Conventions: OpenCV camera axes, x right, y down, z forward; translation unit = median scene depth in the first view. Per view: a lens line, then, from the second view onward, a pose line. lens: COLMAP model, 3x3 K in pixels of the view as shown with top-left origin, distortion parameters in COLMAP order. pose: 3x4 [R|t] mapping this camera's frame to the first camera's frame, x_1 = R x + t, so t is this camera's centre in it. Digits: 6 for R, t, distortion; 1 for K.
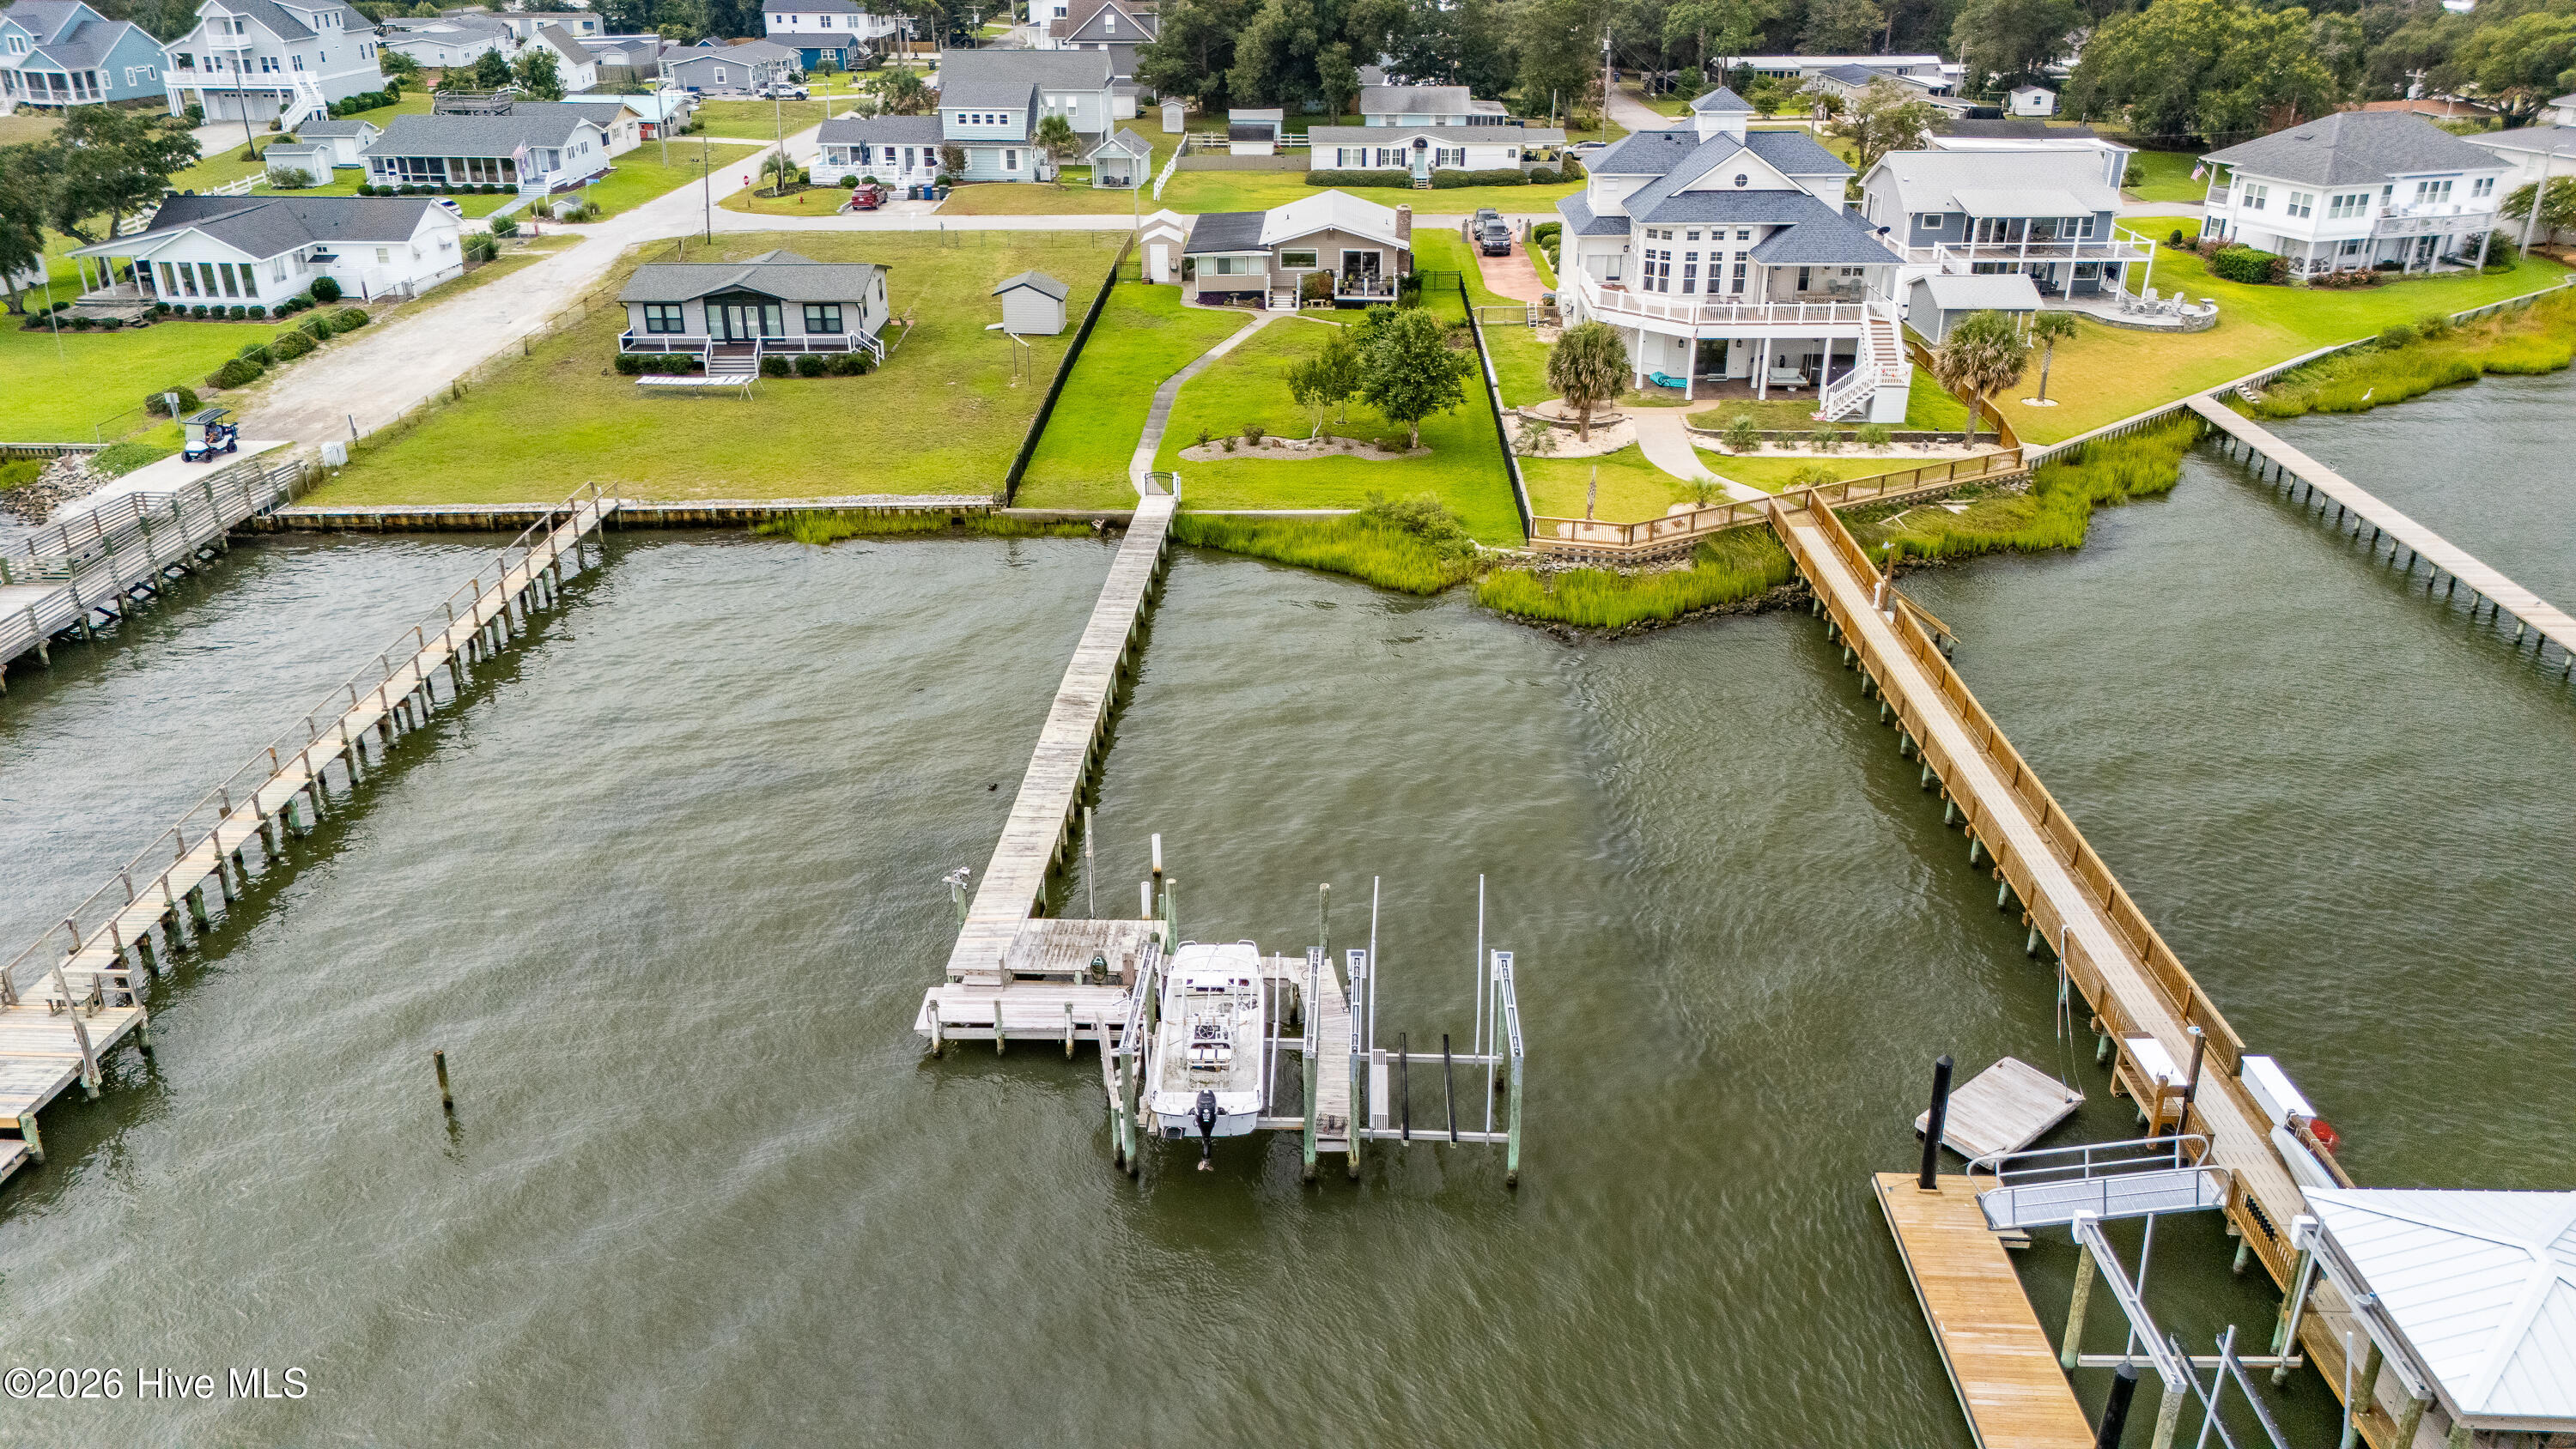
lens RADIAL K [[1890.5, 0, 1289.1], [0, 1890.5, 732.1], [0, 0, 1]] dist [0.081114, -0.085654]
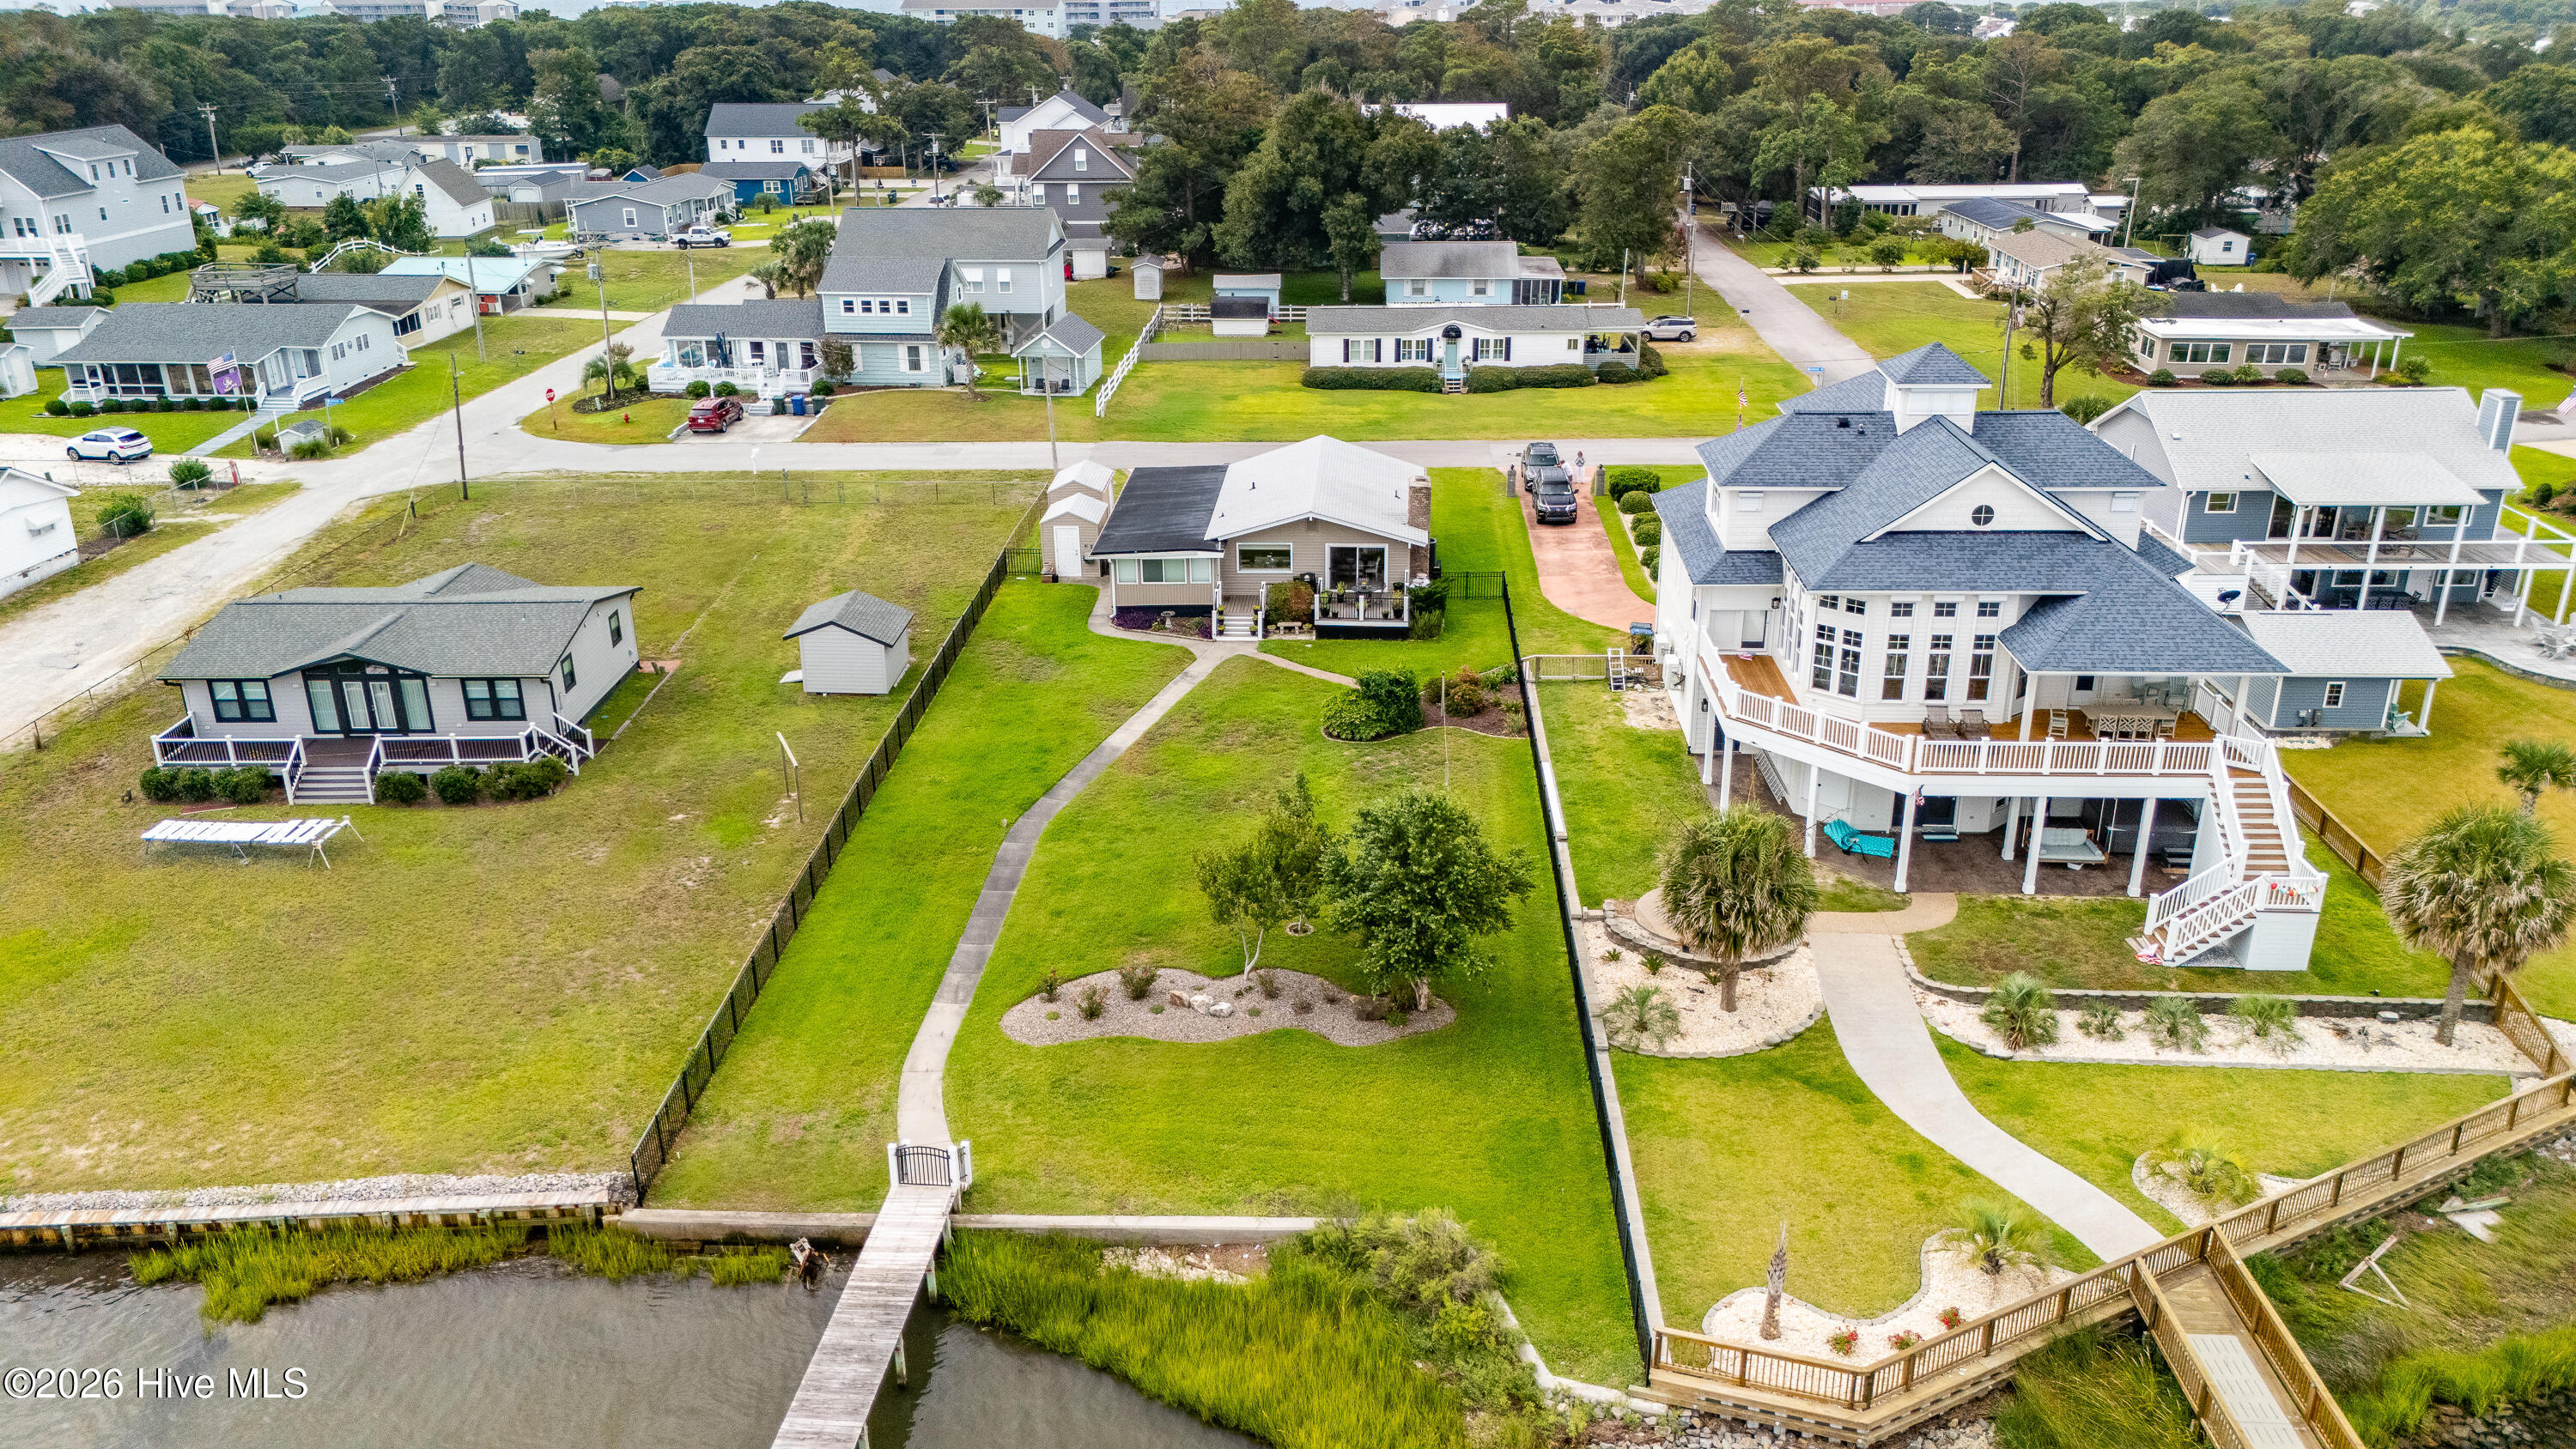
lens RADIAL K [[1893.1, 0, 1288.0], [0, 1893.1, 724.5], [0, 0, 1]] dist [0.076331, -0.068511]
pose [[0.999653, 0.000253, -0.026335, 0.032707], [-0.001387, 0.999072, -0.043039, -0.167999], [0.026300, 0.043061, 0.998726, 0.345796]]
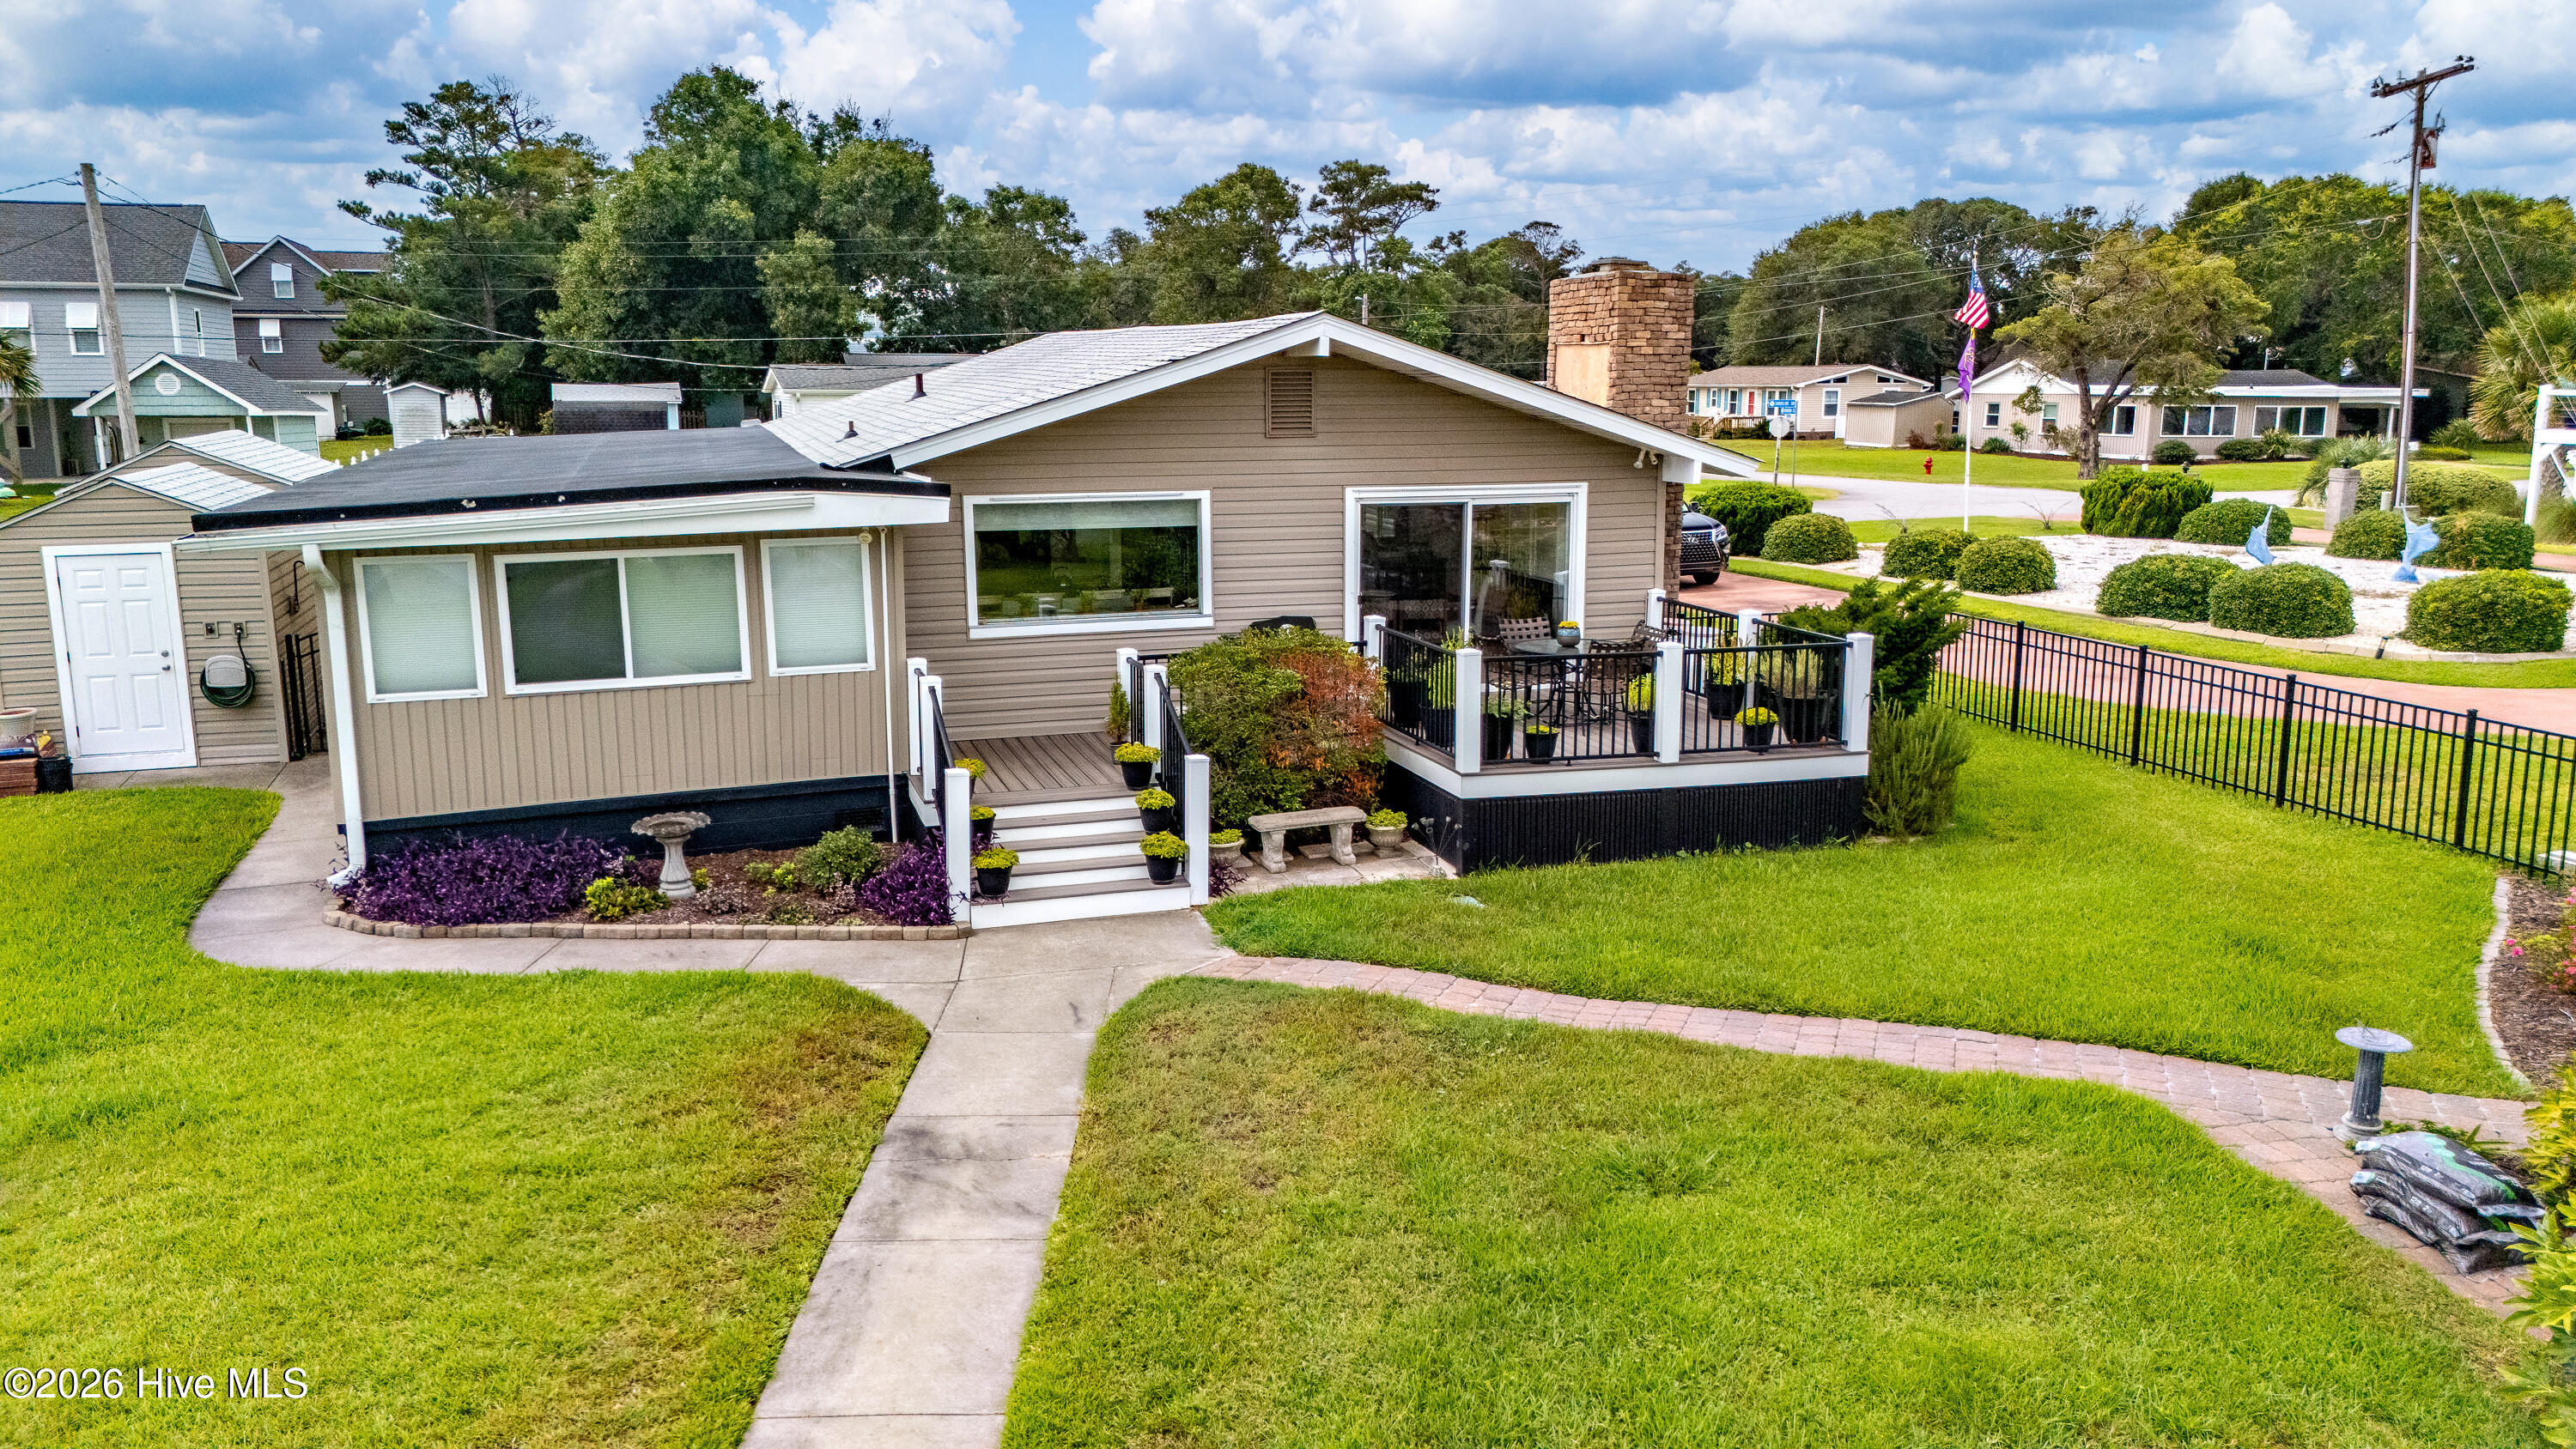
lens RADIAL K [[1890.5, 0, 1286.0], [0, 1890.5, 724.6], [0, 0, 1]] dist [0.168527, -0.402291]
pose [[0.944269, -0.064627, 0.322769, -0.031495], [0.140205, 0.966110, -0.216733, -0.210087], [-0.297824, 0.249909, 0.921329, 0.896194]]
